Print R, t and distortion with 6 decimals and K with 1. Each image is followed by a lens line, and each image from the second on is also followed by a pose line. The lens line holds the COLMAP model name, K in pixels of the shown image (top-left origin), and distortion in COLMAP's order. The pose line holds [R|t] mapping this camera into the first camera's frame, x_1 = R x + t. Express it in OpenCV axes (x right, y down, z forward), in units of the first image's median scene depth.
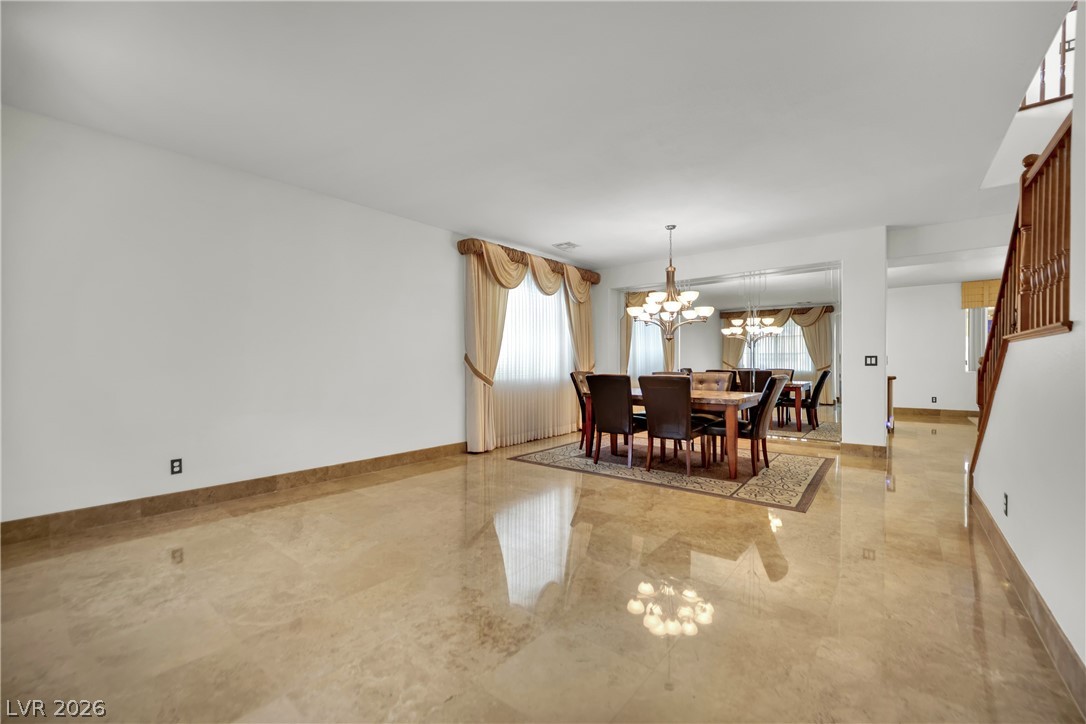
lens RADIAL K [[444.2, 0, 548.7], [0, 444.2, 352.6], [0, 0, 1]] dist [-0.020667, -0.000238]
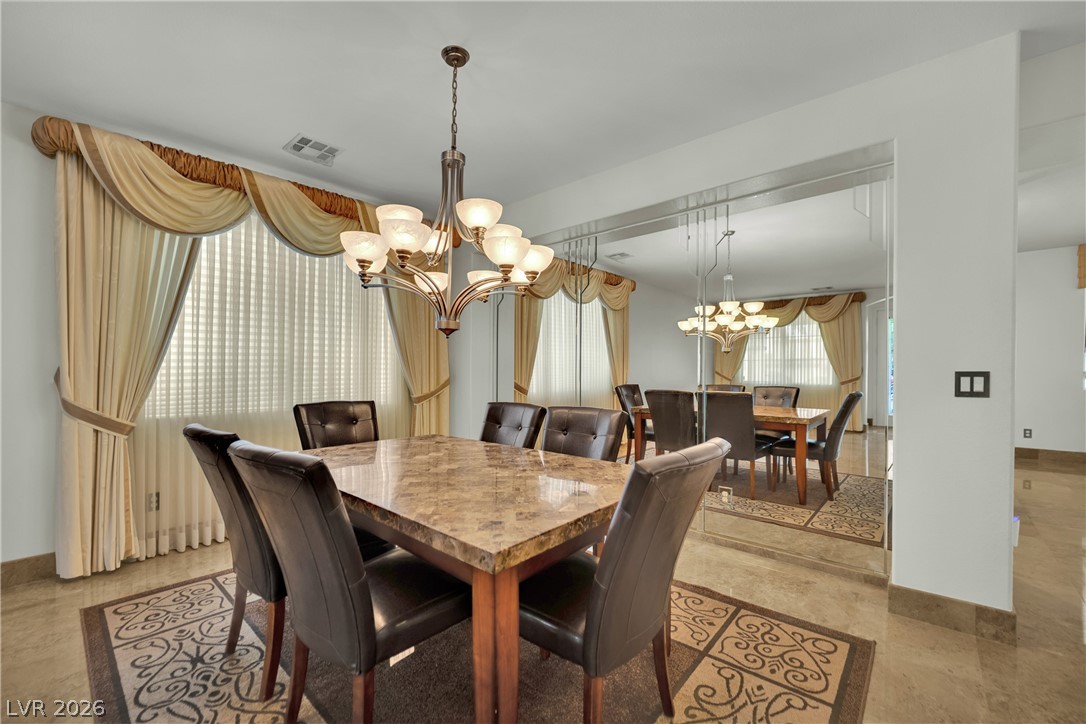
lens RADIAL K [[444.2, 0, 544.9], [0, 444.2, 364.4], [0, 0, 1]] dist [-0.020667, -0.000238]
pose [[0.998717, -0.002108, -0.050587, 0.370948], [0.002805, 0.999902, 0.013710, -0.005594], [0.050553, -0.013834, 0.998626, 0.589900]]
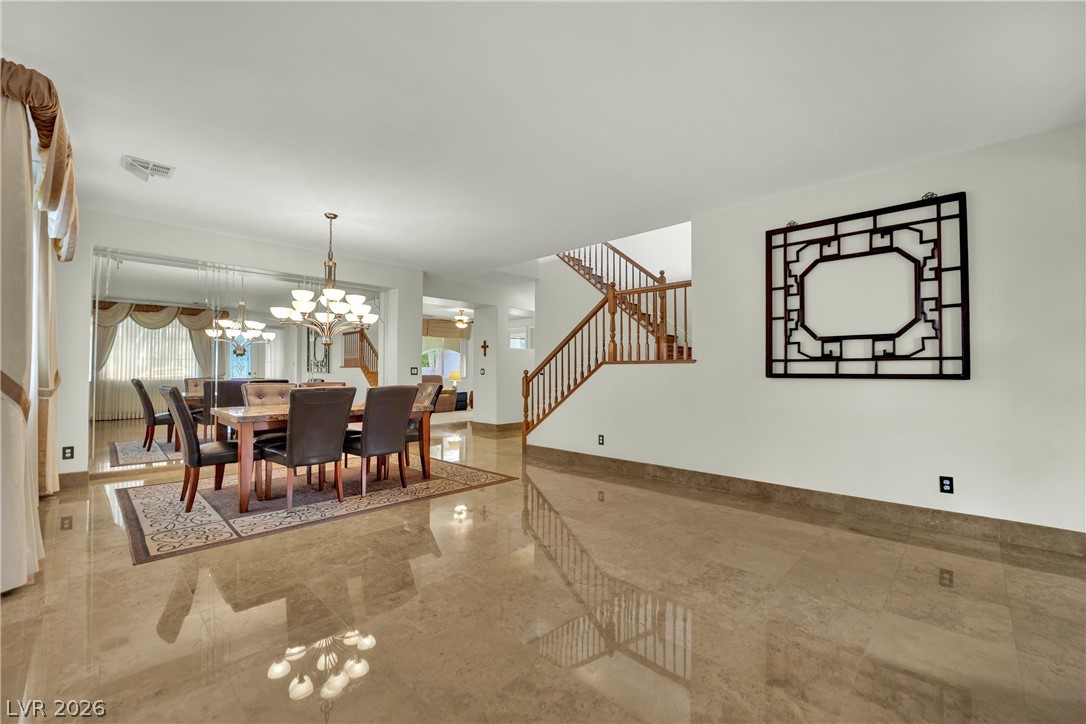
lens RADIAL K [[444.2, 0, 544.7], [0, 444.2, 356.2], [0, 0, 1]] dist [-0.020667, -0.000238]
pose [[0.094609, 0.038996, 0.994750, -0.525580], [-0.027507, 0.998953, -0.036545, 0.012610], [-0.995134, -0.023905, 0.095582, 0.491117]]
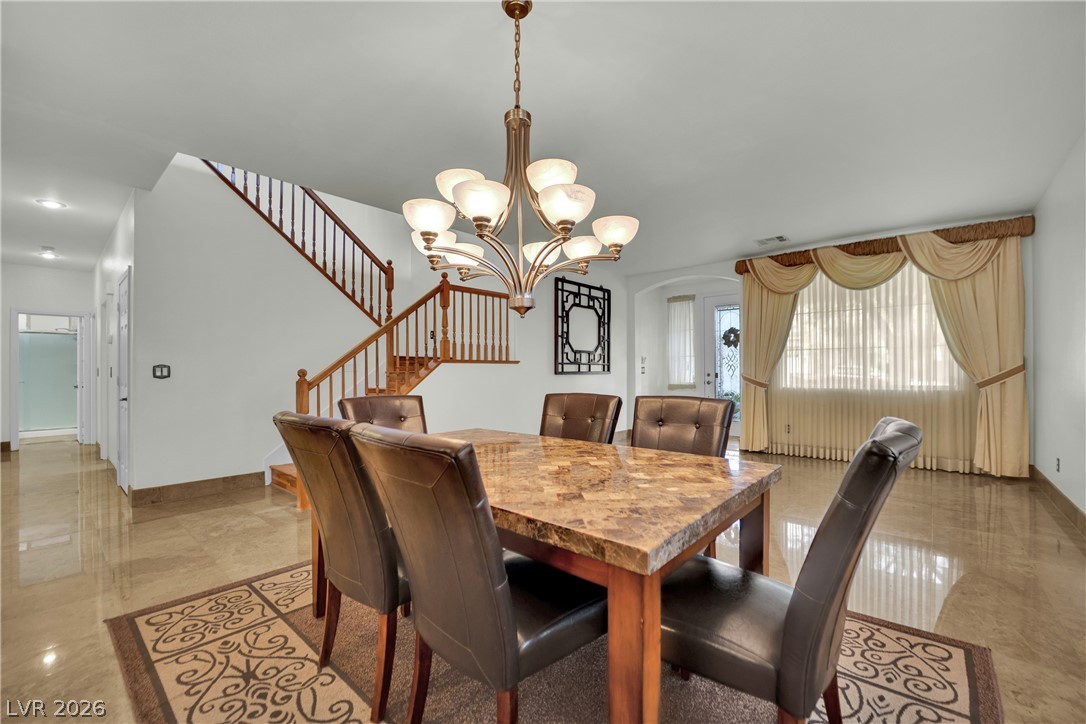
lens RADIAL K [[444.2, 0, 544.2], [0, 444.2, 370.5], [0, 0, 1]] dist [-0.020667, -0.000238]
pose [[-0.998855, 0.003609, 0.047700, 0.230633], [0.002567, 0.999757, -0.021890, 0.025545], [-0.047768, -0.021742, -0.998622, 1.323325]]
